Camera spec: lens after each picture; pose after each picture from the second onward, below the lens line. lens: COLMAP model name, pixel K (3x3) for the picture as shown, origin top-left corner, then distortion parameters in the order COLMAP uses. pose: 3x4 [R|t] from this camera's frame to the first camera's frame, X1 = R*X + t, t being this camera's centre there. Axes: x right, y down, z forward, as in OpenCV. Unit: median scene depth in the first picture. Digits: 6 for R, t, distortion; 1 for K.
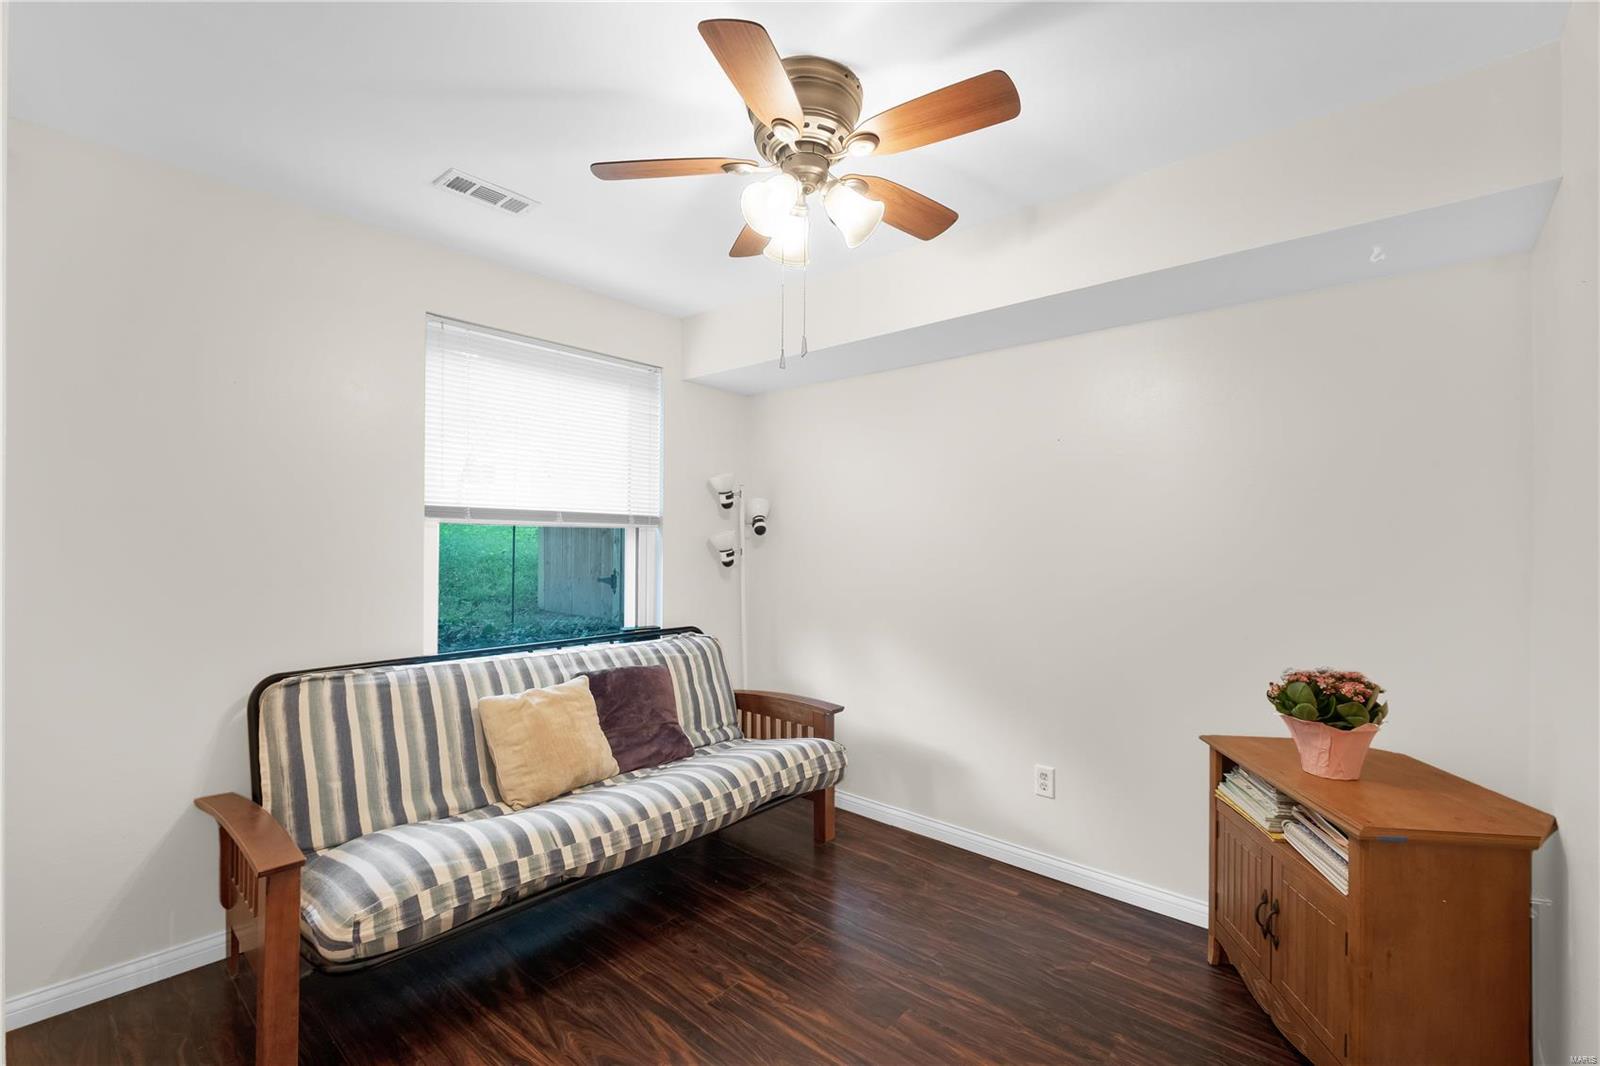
lens RADIAL K [[710.8, 0, 785.9], [0, 710.8, 535.9], [0, 0, 1]] dist [-0.002380, -0.000042]
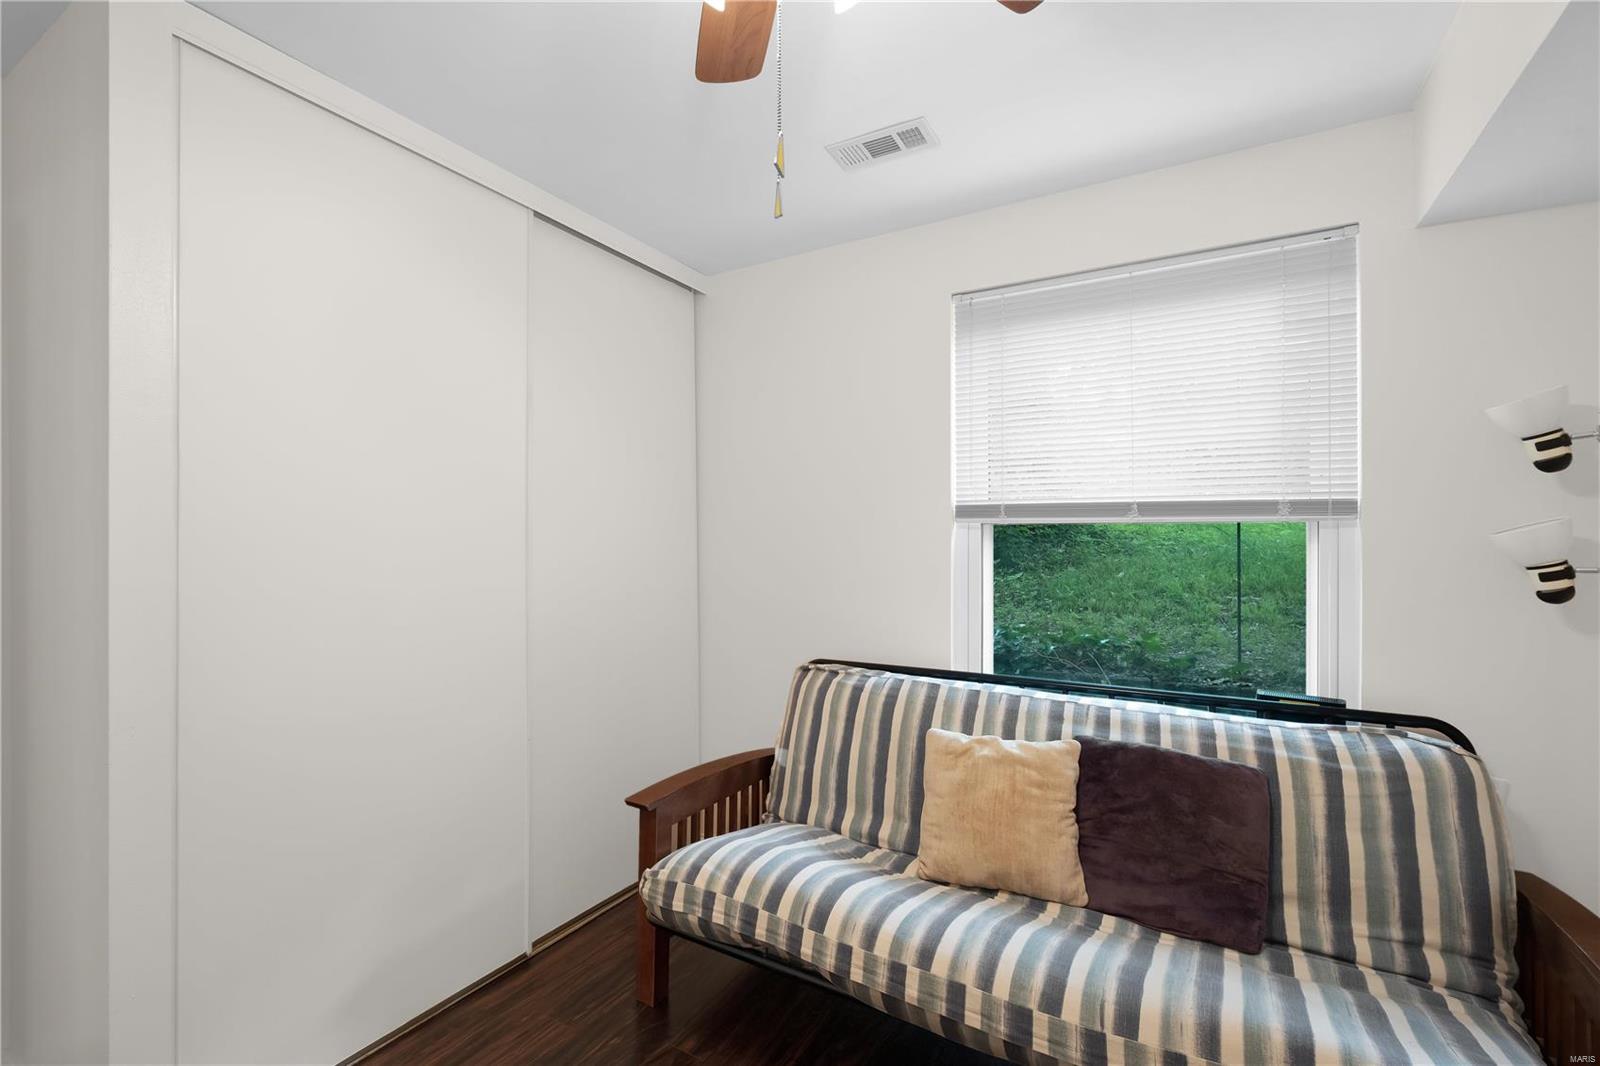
lens RADIAL K [[710.8, 0, 787.7], [0, 710.8, 538.0], [0, 0, 1]] dist [-0.002380, -0.000042]
pose [[0.189506, -0.010749, -0.981821, 0.329591], [0.006316, 0.999933, -0.009728, 0.005929], [0.981859, -0.004358, 0.189561, 0.584443]]
